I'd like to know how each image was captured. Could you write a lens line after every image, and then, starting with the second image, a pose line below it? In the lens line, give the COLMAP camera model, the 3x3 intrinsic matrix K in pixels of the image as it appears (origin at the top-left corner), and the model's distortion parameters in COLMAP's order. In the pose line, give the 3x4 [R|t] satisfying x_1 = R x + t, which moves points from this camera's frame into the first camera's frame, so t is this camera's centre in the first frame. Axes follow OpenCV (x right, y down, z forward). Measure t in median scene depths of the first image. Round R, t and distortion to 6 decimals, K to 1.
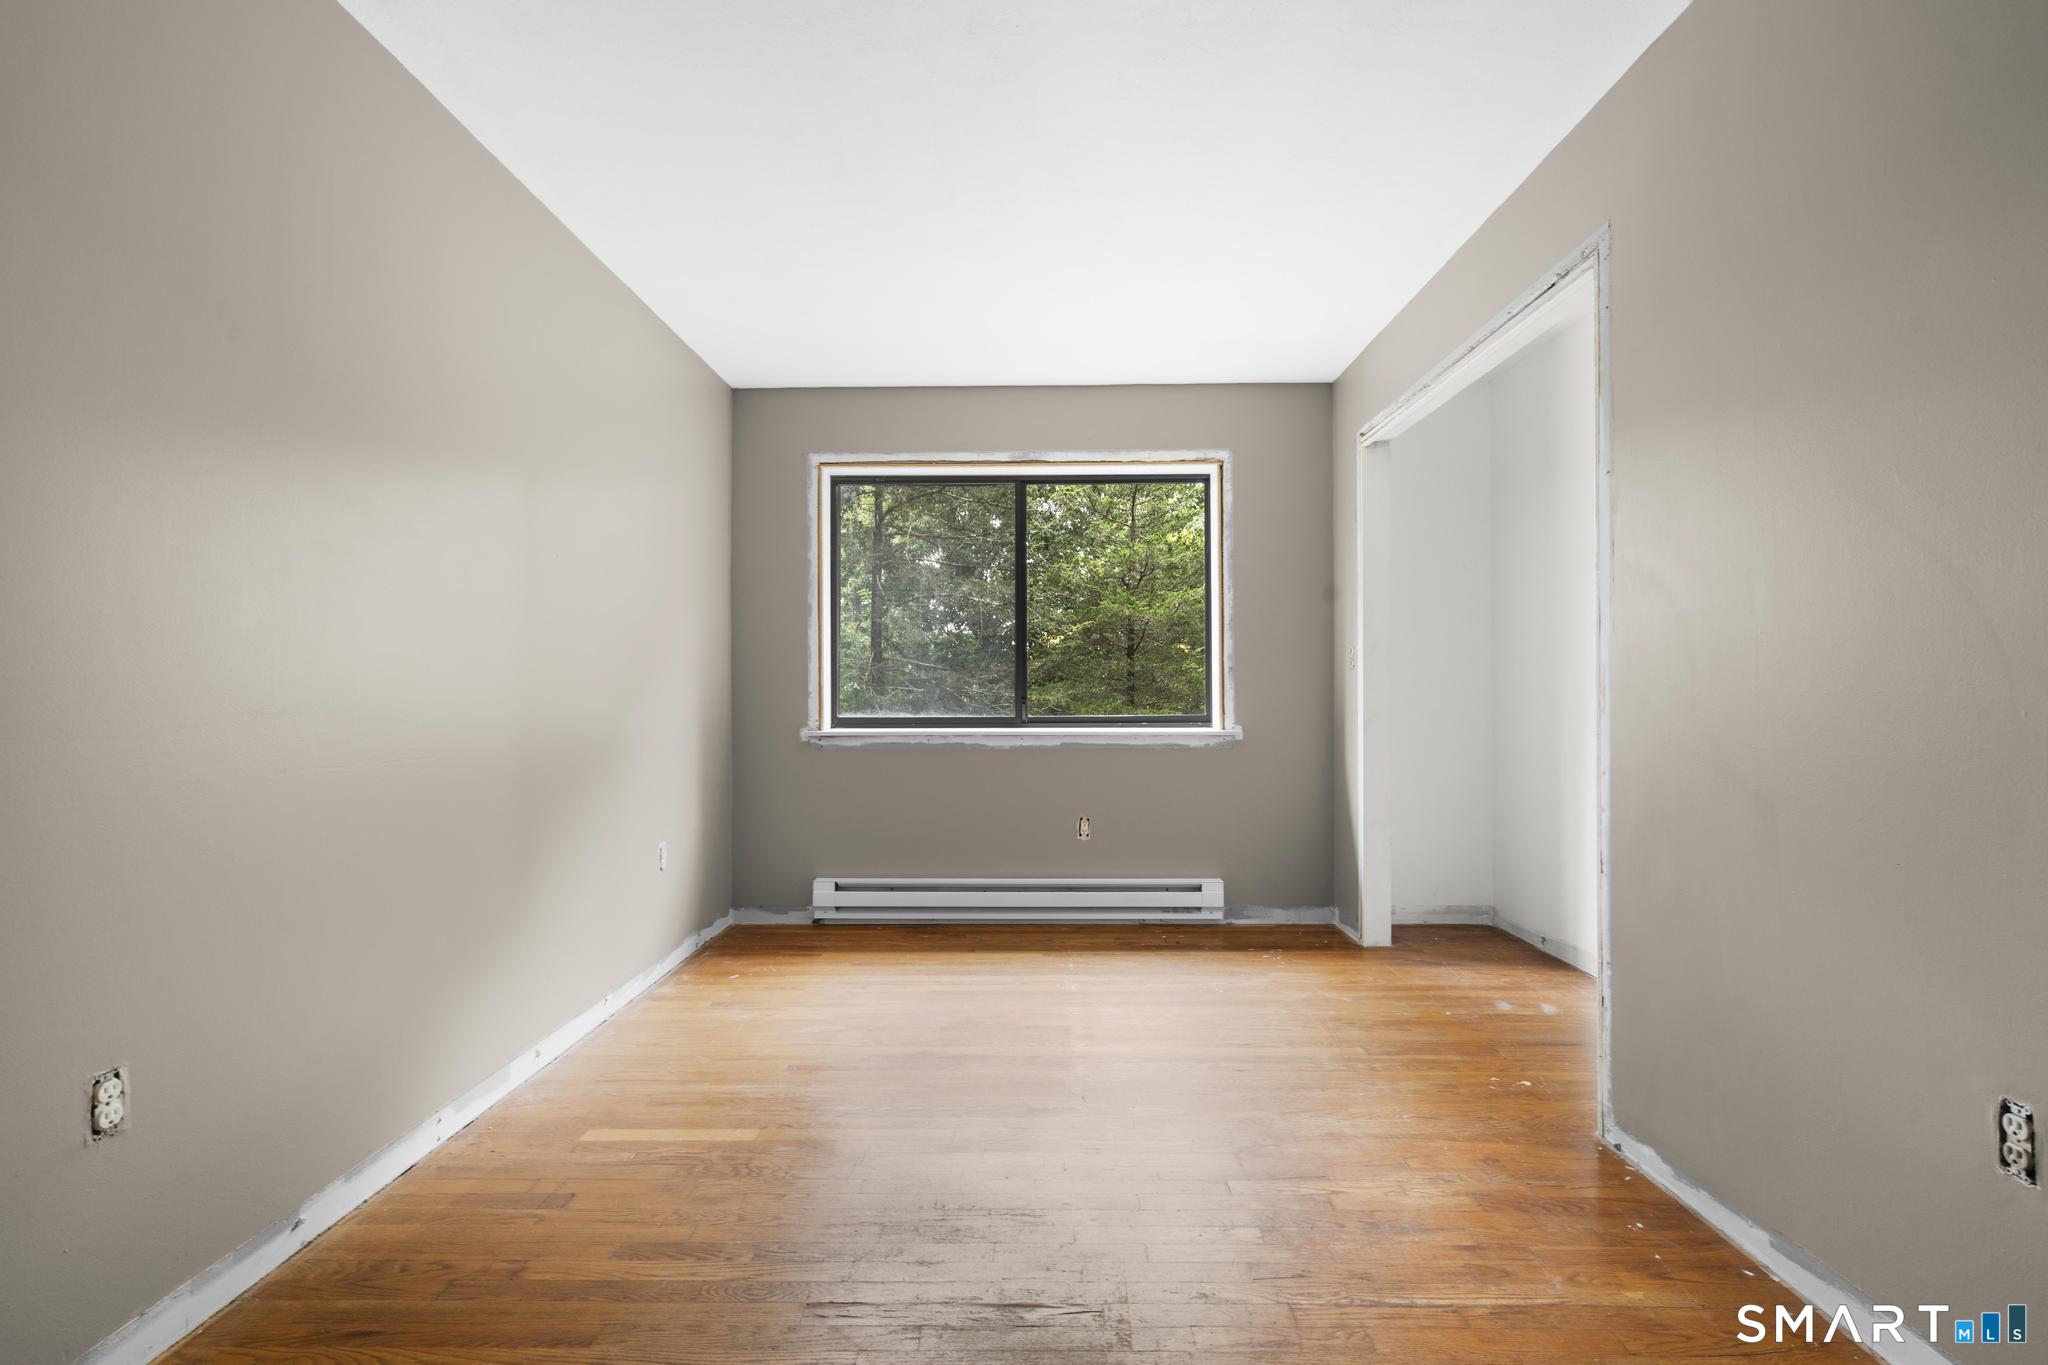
lens RADIAL K [[917.8, 0, 1029.3], [0, 917.8, 690.5], [0, 0, 1]] dist [-0.004791, 0.001245]
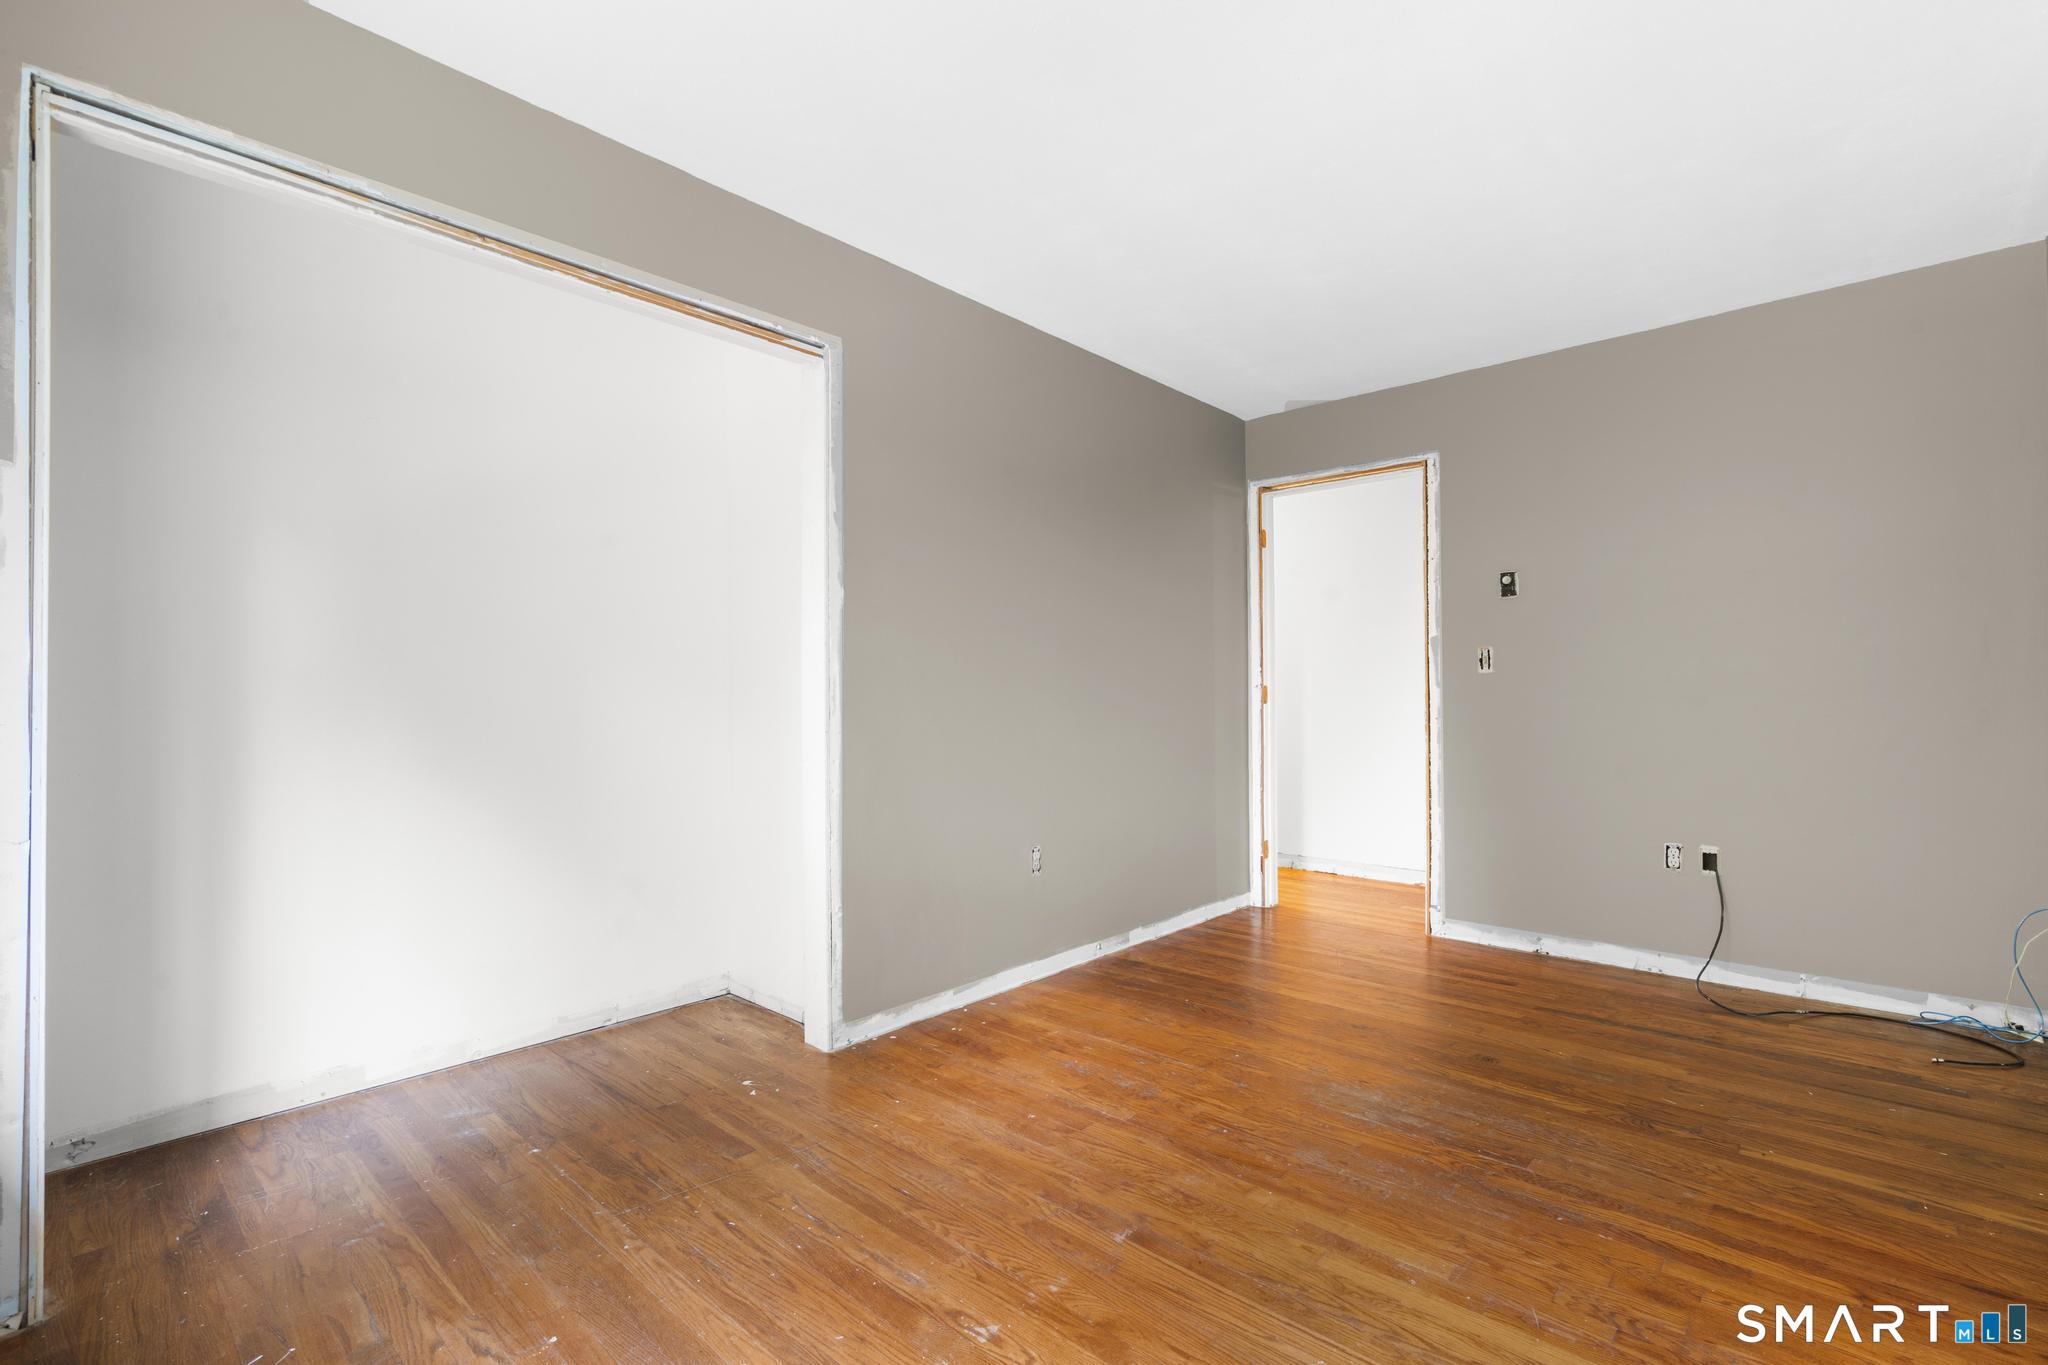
lens RADIAL K [[917.8, 0, 1029.3], [0, 917.8, 690.5], [0, 0, 1]] dist [-0.004791, 0.001245]
pose [[-0.750271, 0.010232, 0.661051, -0.347810], [0.003859, 0.999931, -0.011098, 0.004693], [-0.661119, -0.005776, -0.750259, 1.464307]]
